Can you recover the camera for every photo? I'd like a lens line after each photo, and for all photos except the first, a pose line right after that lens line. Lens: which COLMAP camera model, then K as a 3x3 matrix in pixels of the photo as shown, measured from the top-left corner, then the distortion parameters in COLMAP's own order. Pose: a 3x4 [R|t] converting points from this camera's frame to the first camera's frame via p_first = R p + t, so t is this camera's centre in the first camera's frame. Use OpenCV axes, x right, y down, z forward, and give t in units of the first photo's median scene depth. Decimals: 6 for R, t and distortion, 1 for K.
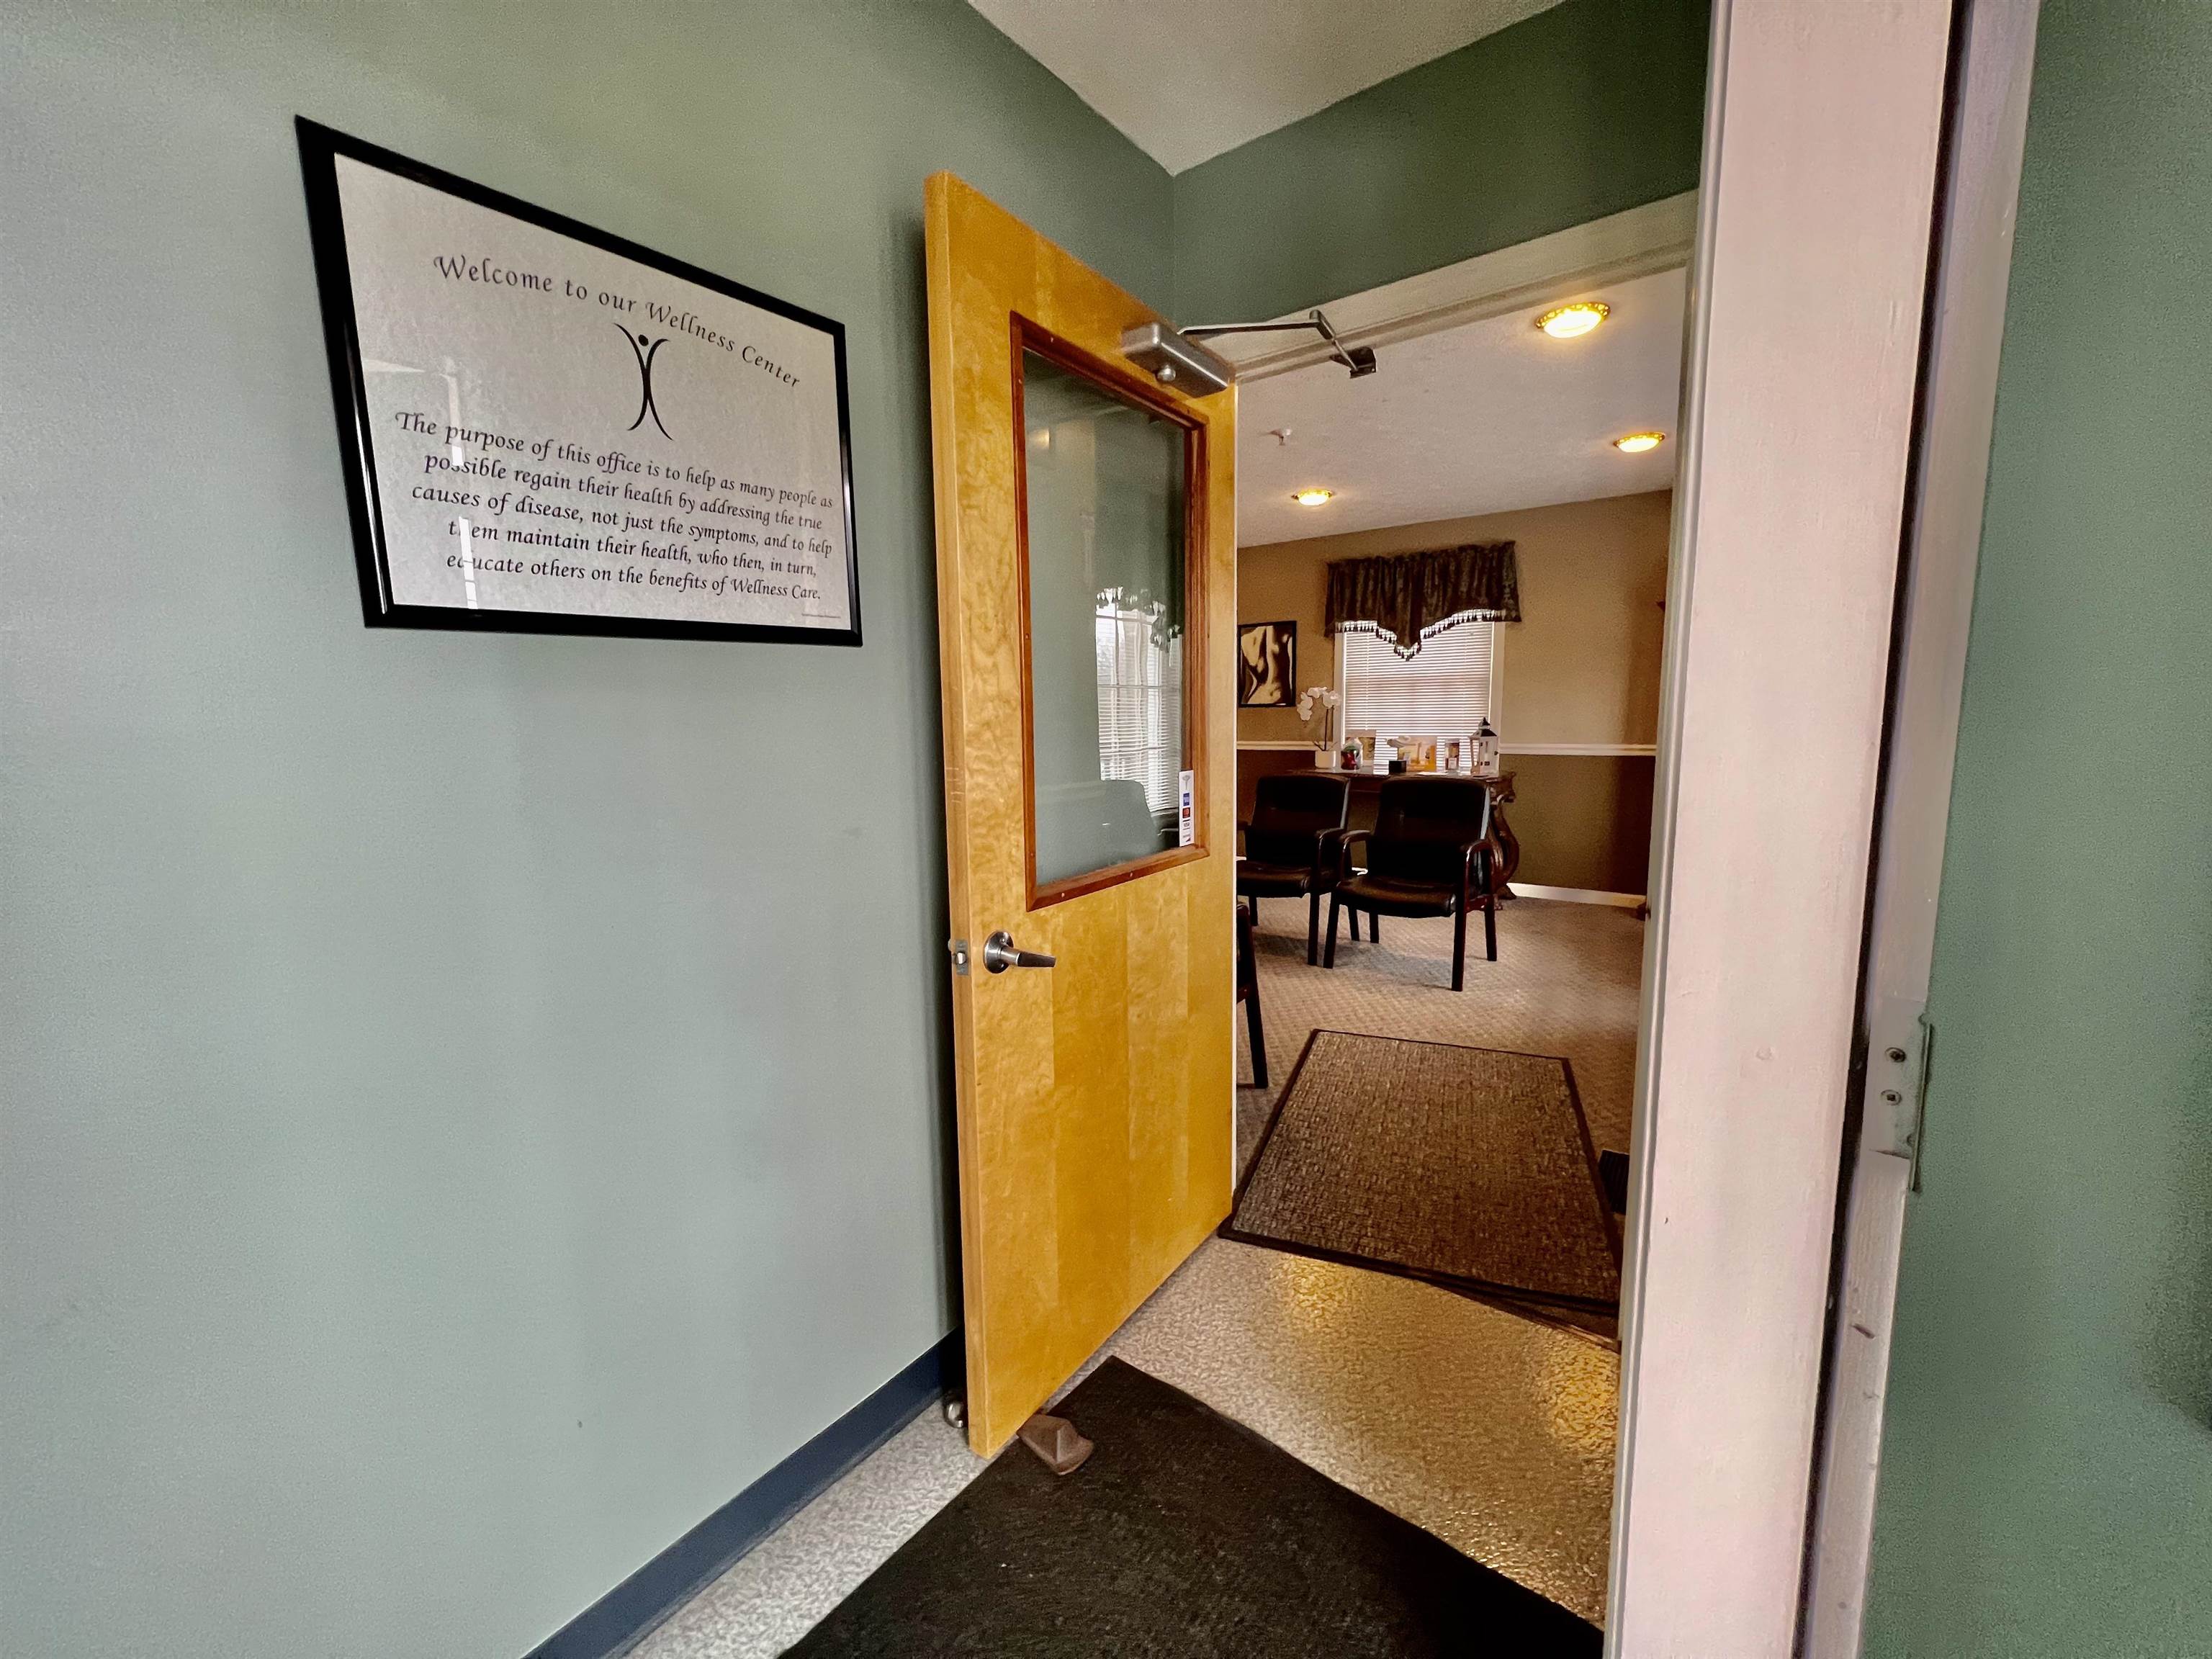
lens RADIAL K [[879.7, 0, 1103.5], [0, 879.7, 829.9], [0, 0, 1]] dist [0.002804, -0.000157]
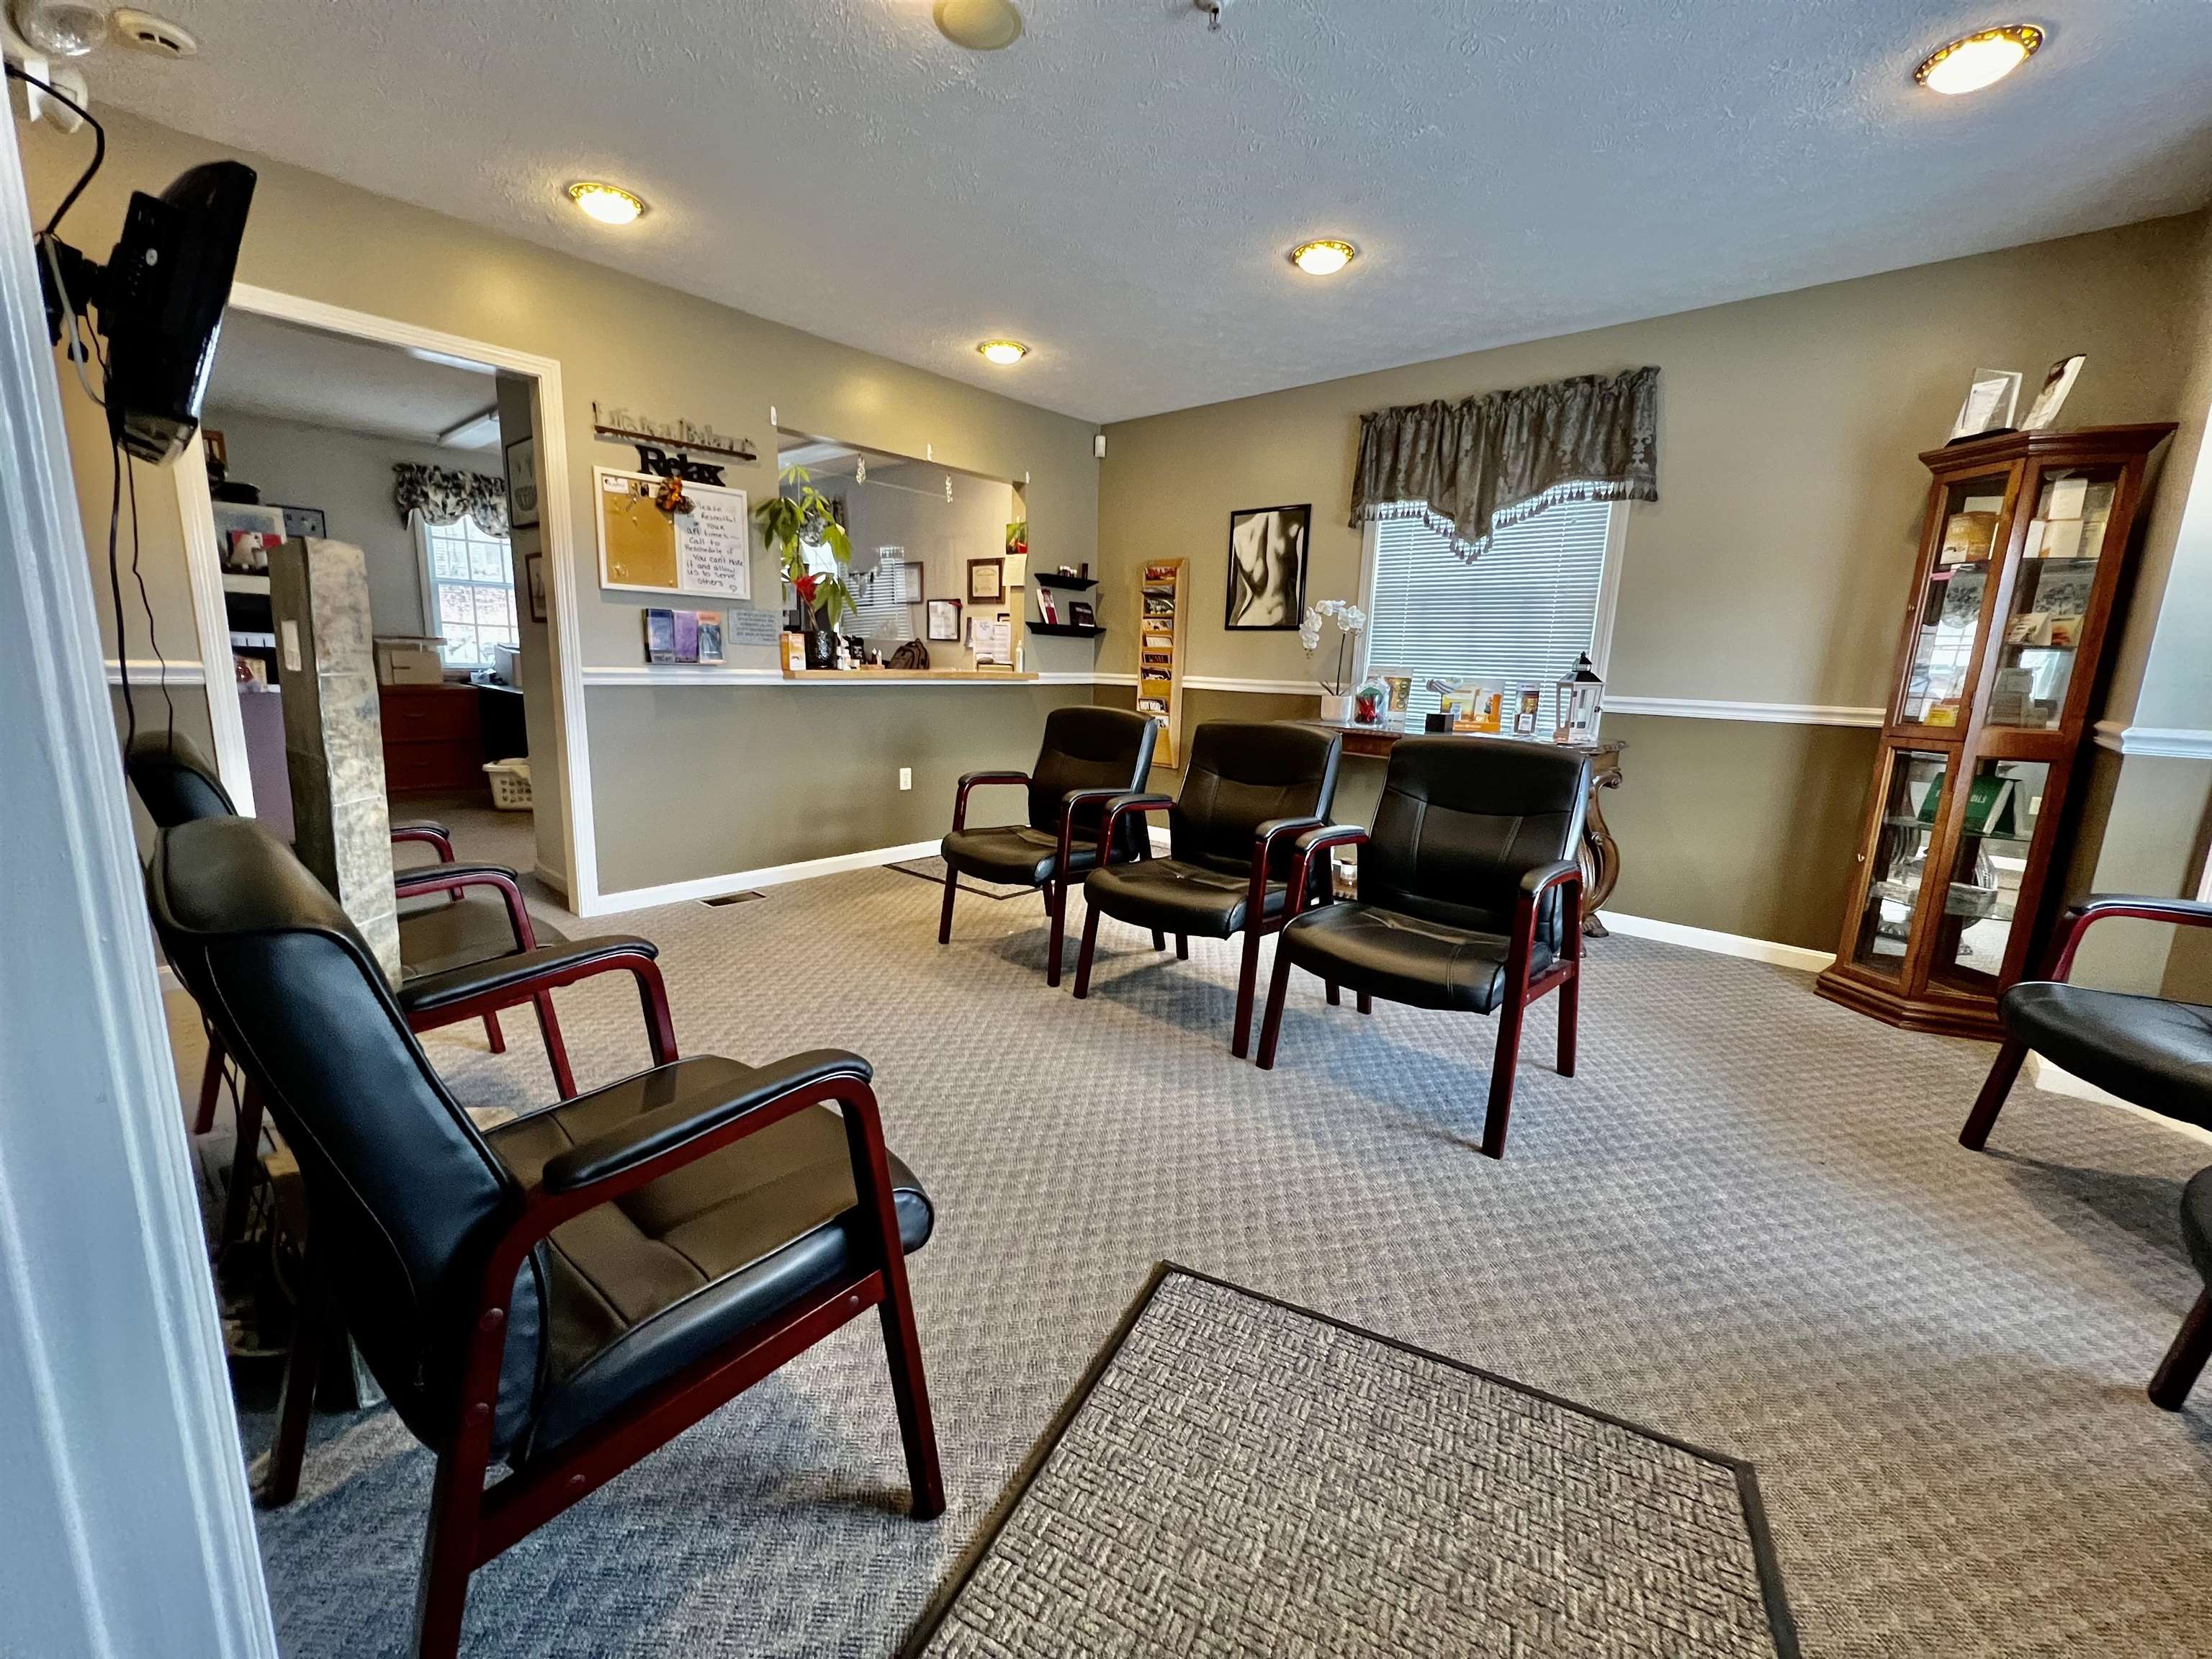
lens RADIAL K [[879.7, 0, 1106.9], [0, 879.7, 826.4], [0, 0, 1]] dist [0.002804, -0.000157]
pose [[0.995956, 0.062734, -0.064319, 0.134691], [-0.059383, 0.996840, 0.052754, -0.014952], [0.067426, -0.048721, 0.996534, 0.326649]]
